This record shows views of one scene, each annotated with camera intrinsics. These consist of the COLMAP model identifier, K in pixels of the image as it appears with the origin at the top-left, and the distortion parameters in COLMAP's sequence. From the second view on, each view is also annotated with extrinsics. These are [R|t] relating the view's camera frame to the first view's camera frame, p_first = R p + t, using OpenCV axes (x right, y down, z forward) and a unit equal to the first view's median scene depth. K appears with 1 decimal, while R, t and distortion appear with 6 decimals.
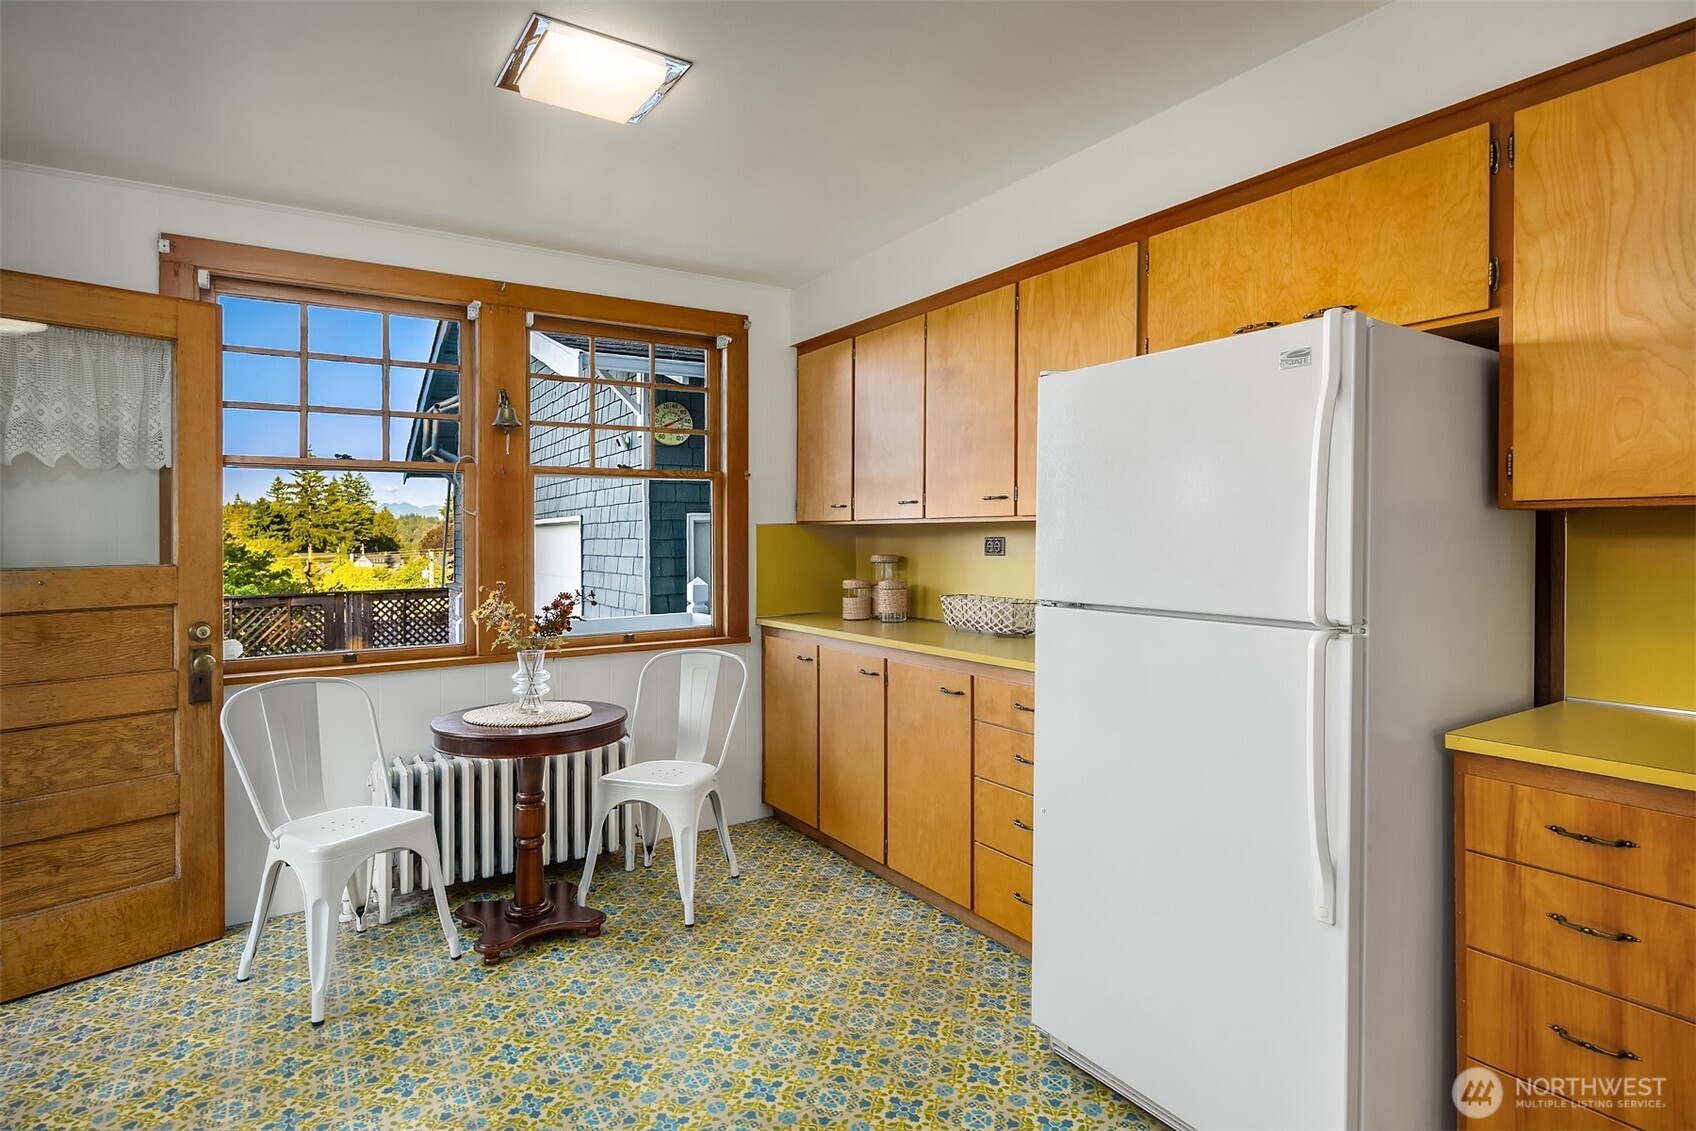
lens RADIAL K [[876.6, 0, 854.3], [0, 876.6, 548.7], [0, 0, 1]] dist [-0.008353, 0.001773]
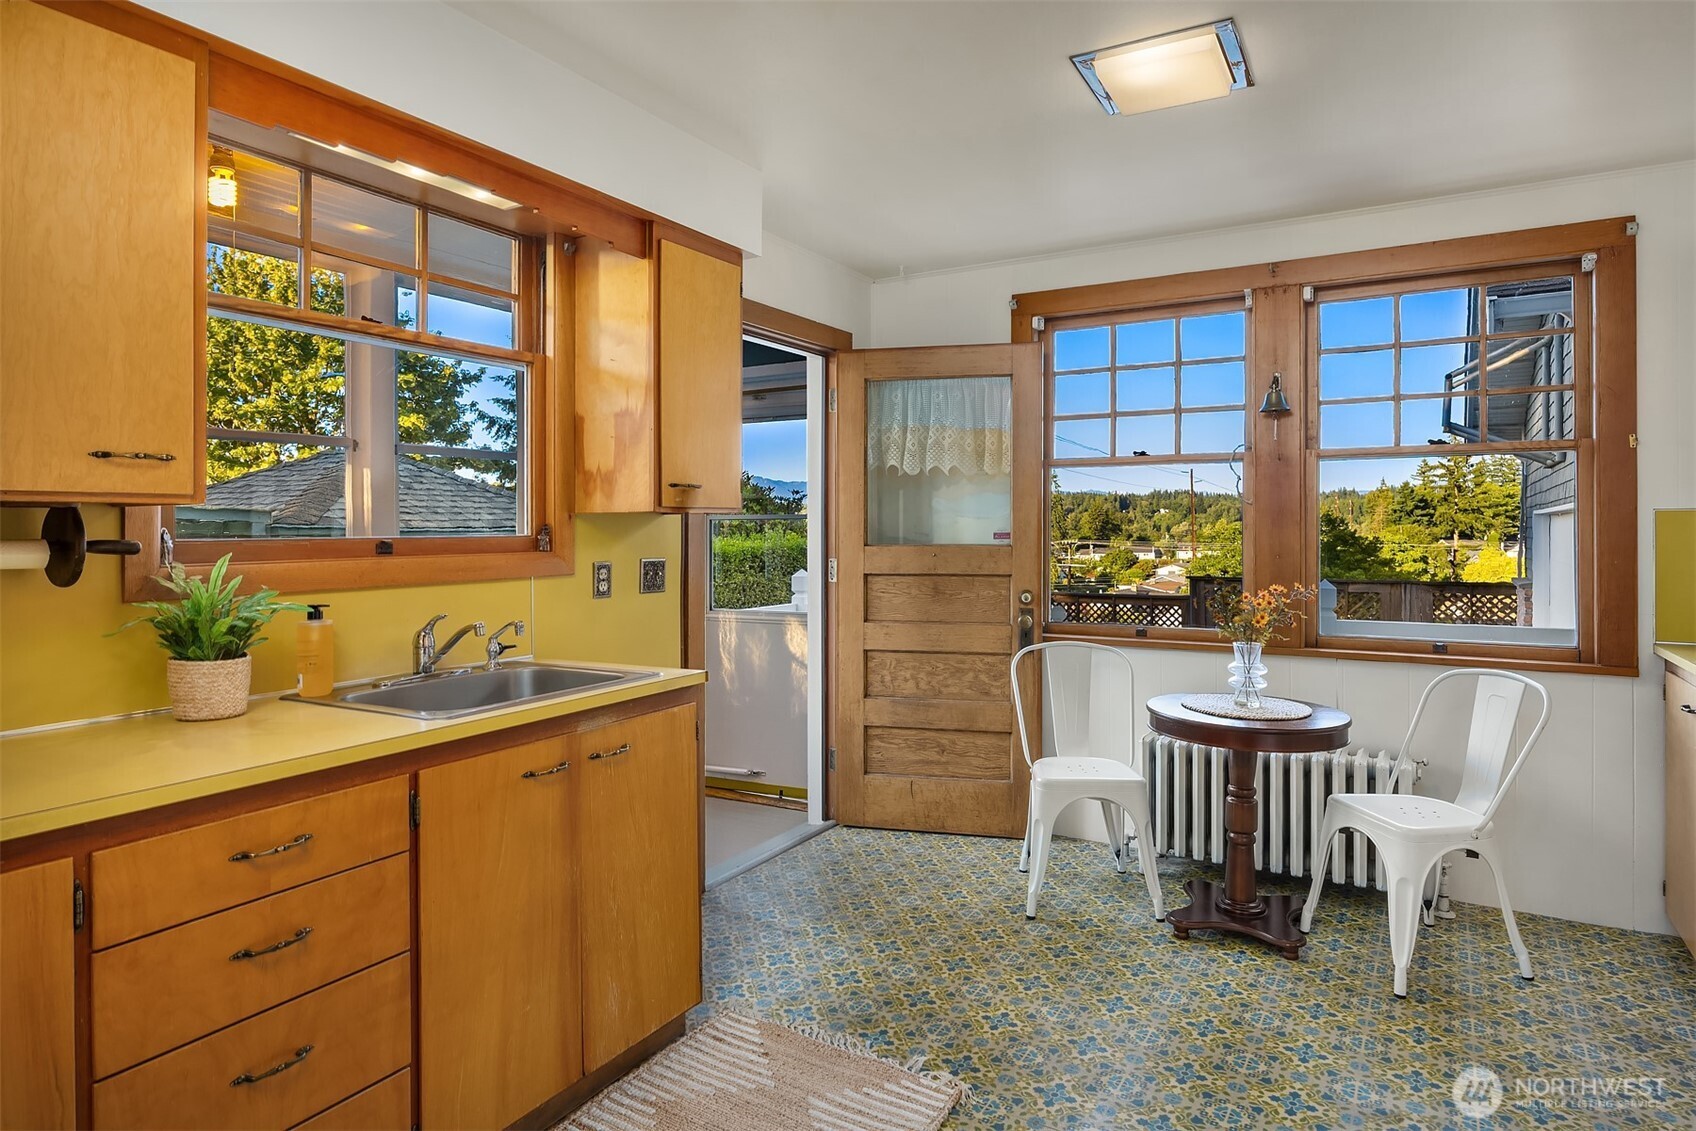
lens RADIAL K [[965.3, 0, 893.2], [0, 965.3, 530.6], [0, 0, 1]] dist [0.006639, -0.003518]
pose [[0.466044, 0.011312, -0.884689, 0.382090], [-0.015874, 0.999864, 0.004423, -0.006203], [0.884619, 0.011982, 0.466161, 0.139100]]
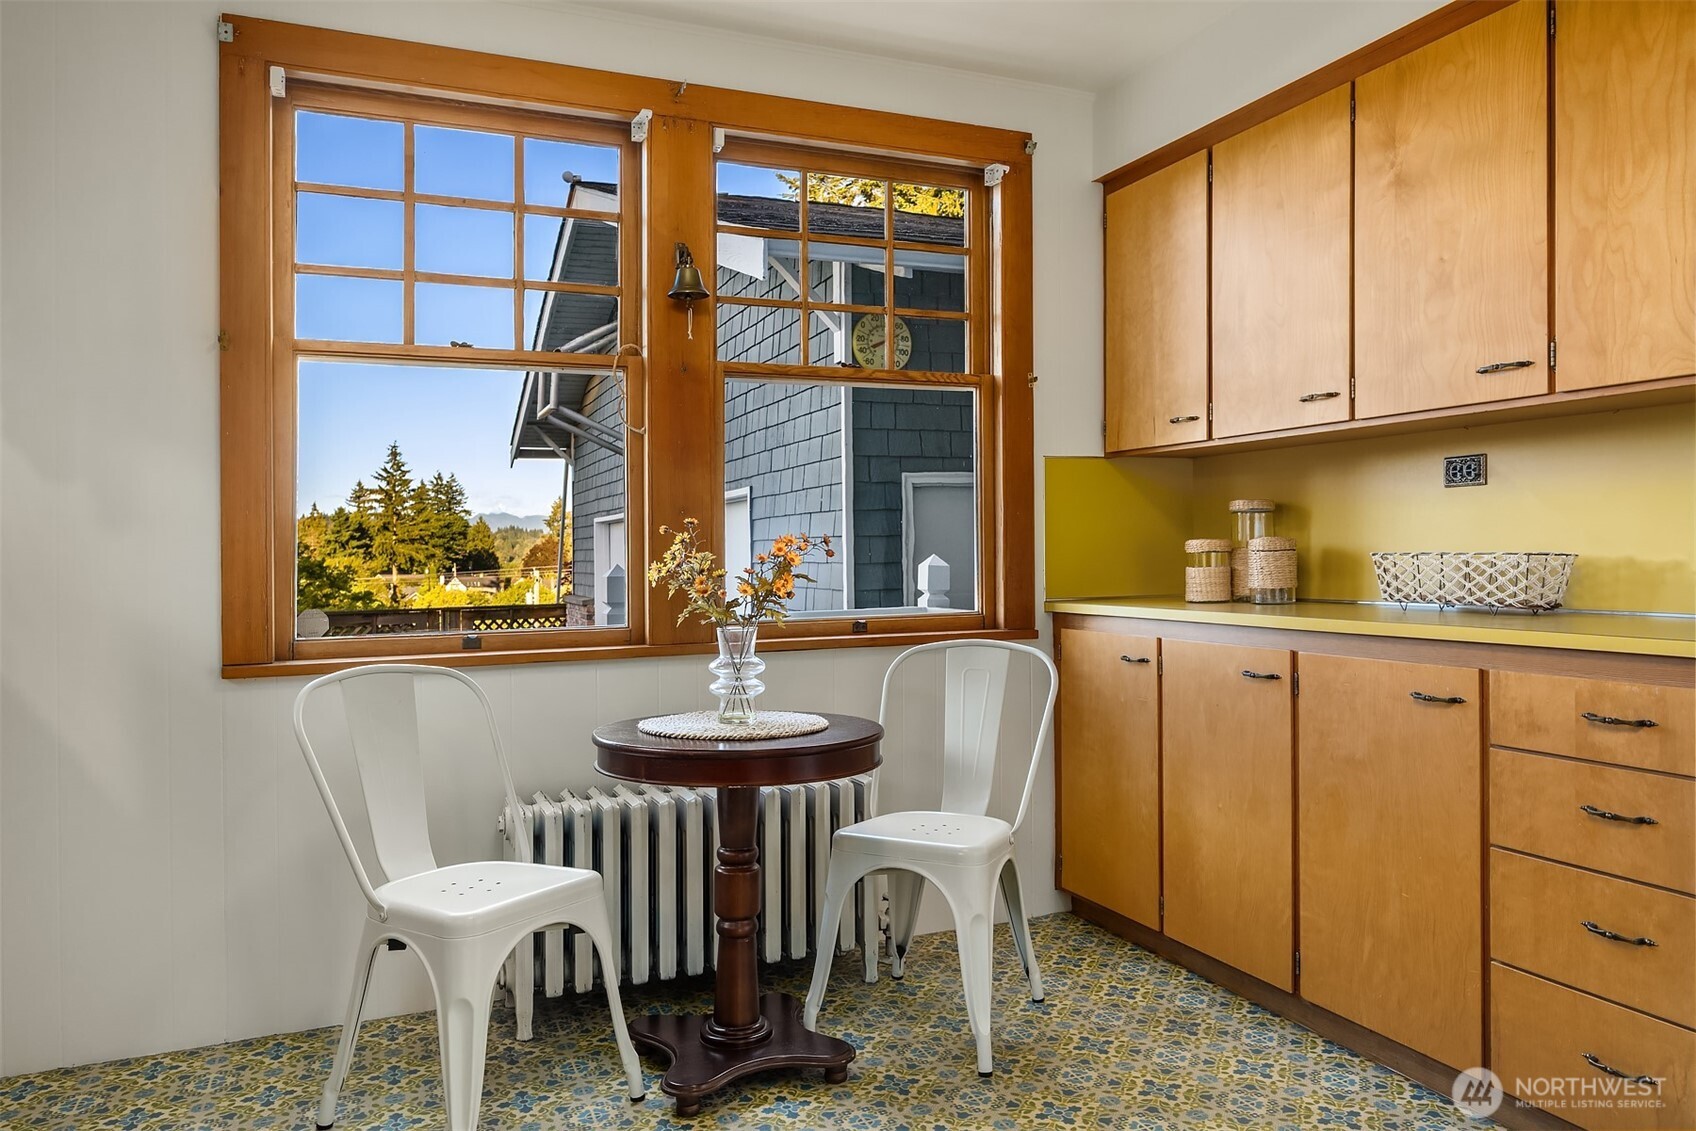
lens RADIAL K [[1181.4, 0, 864.2], [0, 1181.4, 551.4], [0, 0, 1]] dist [-0.009685, 0.006488]
pose [[0.984132, -0.008745, -0.177221, -0.118334], [0.006533, 0.999893, -0.013060, 0.070319], [0.177316, 0.011695, 0.984084, 0.157661]]
